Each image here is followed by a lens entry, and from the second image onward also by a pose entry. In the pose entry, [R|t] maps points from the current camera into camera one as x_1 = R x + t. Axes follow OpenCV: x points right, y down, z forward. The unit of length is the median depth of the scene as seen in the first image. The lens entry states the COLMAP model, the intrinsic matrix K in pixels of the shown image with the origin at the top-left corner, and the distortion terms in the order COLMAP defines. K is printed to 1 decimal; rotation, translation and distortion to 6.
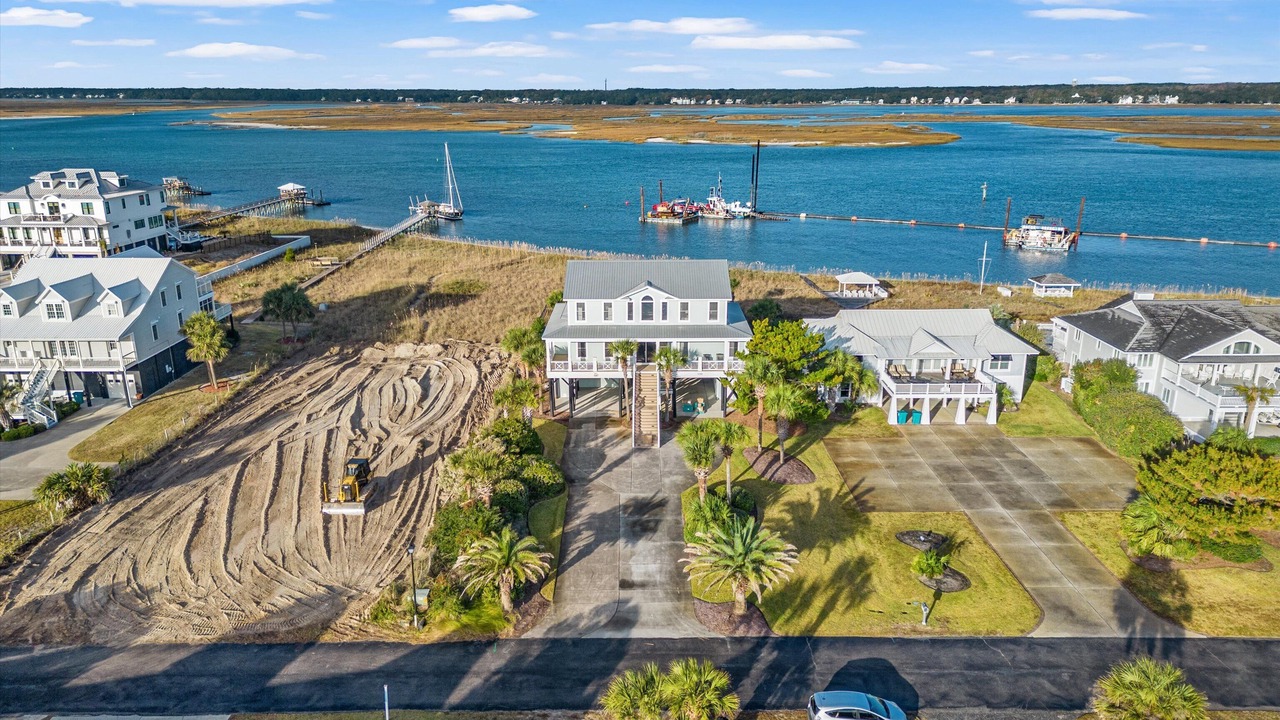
lens RADIAL K [[891.3, 0, 640.0], [0, 891.3, 360.0], [0, 0, 1]] dist [0.108566, -0.114210]
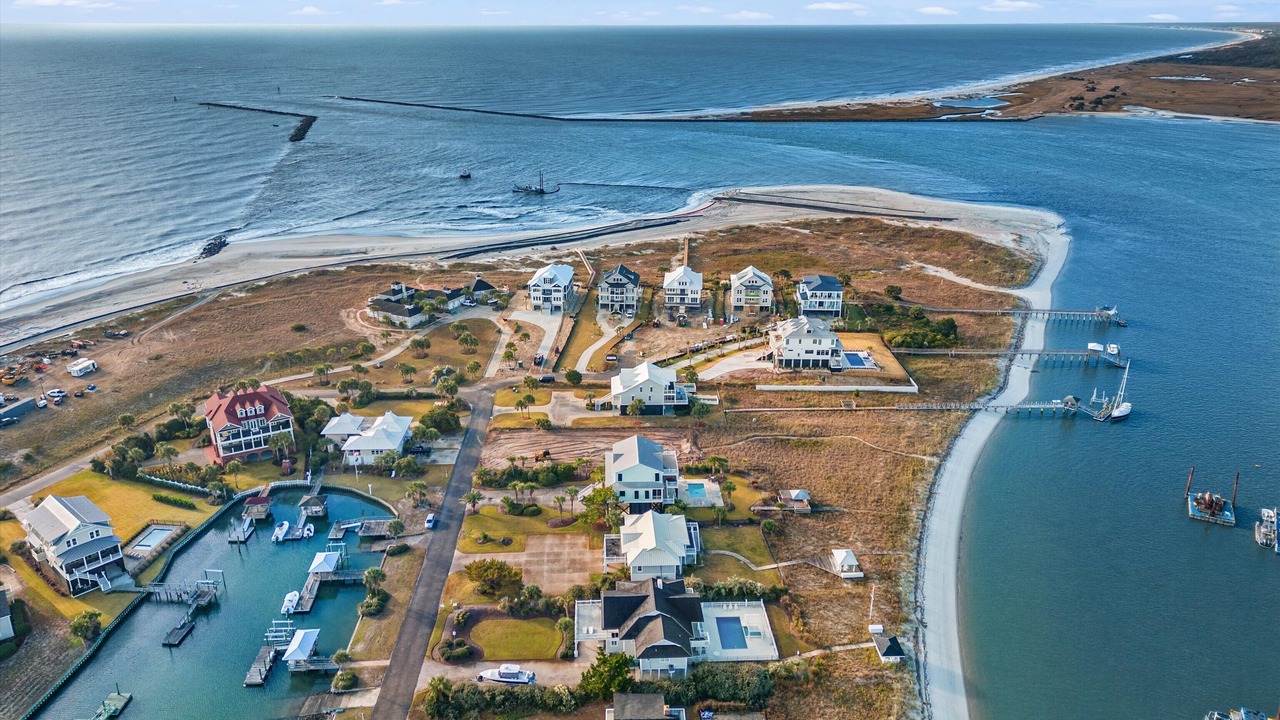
lens RADIAL K [[891.3, 0, 640.0], [0, 891.3, 360.0], [0, 0, 1]] dist [0.108566, -0.114210]
pose [[0.041711, 0.358404, -0.932634, 2.192296], [-0.290401, 0.897497, 0.331913, -1.136142], [0.955996, 0.256994, 0.141516, 0.566534]]
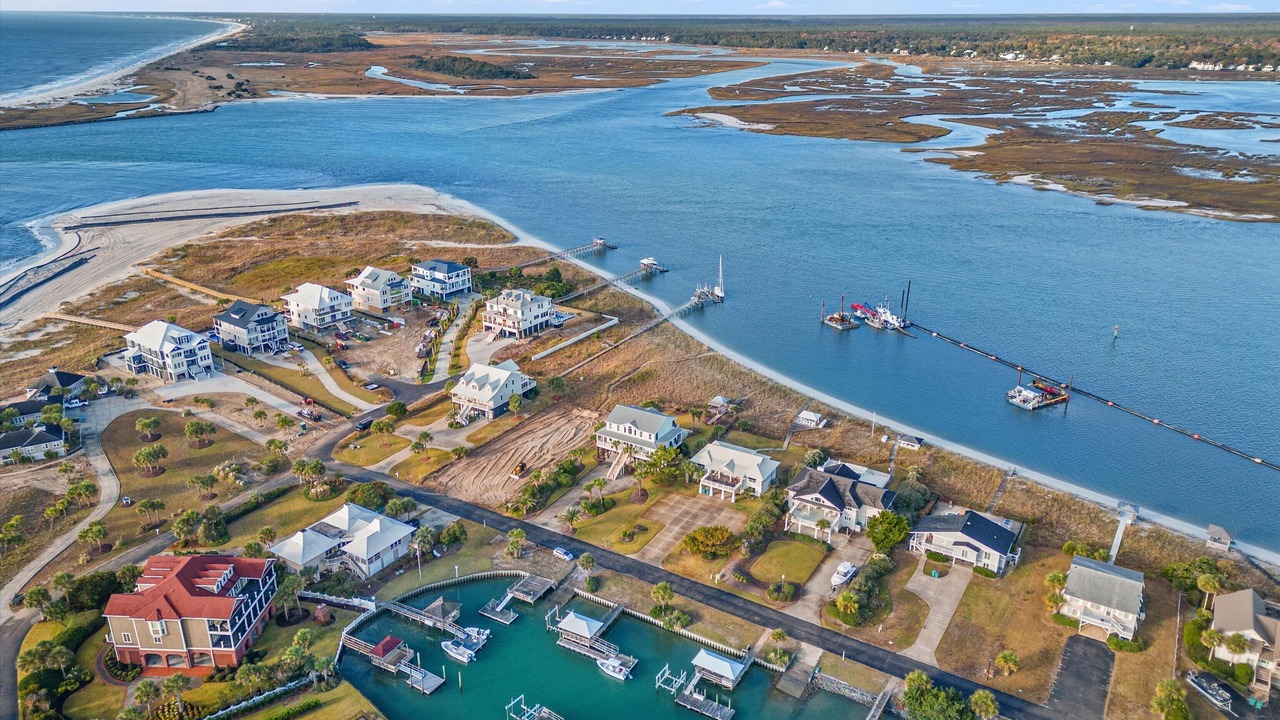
lens RADIAL K [[891.3, 0, 640.0], [0, 891.3, 360.0], [0, 0, 1]] dist [0.108566, -0.114210]
pose [[0.856475, 0.191989, -0.479156, 1.233923], [-0.153323, 0.980984, 0.119002, -0.566190], [0.492891, -0.028456, 0.869625, -1.319098]]
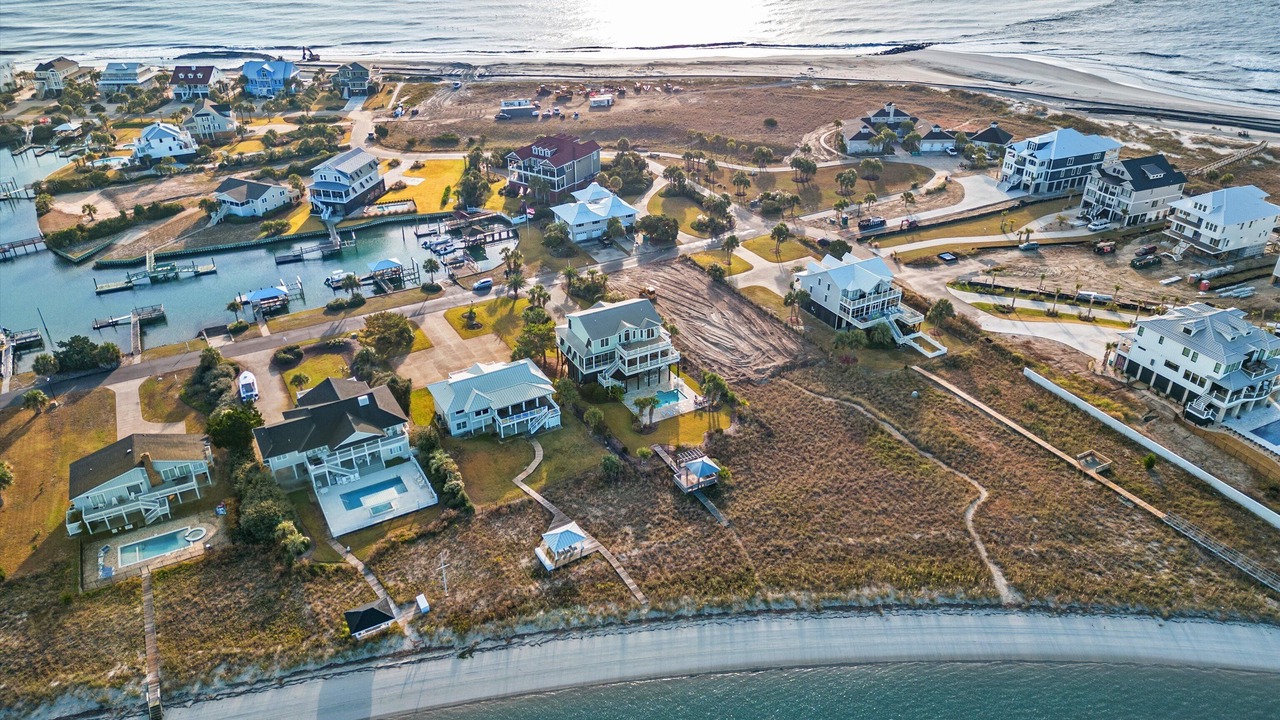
lens RADIAL K [[891.3, 0, 640.0], [0, 891.3, 360.0], [0, 0, 1]] dist [0.108566, -0.114210]
pose [[-0.878228, 0.246749, -0.409671, 0.777163], [-0.128401, 0.703510, 0.698990, -1.385323], [0.460682, 0.666475, -0.586160, 2.202072]]
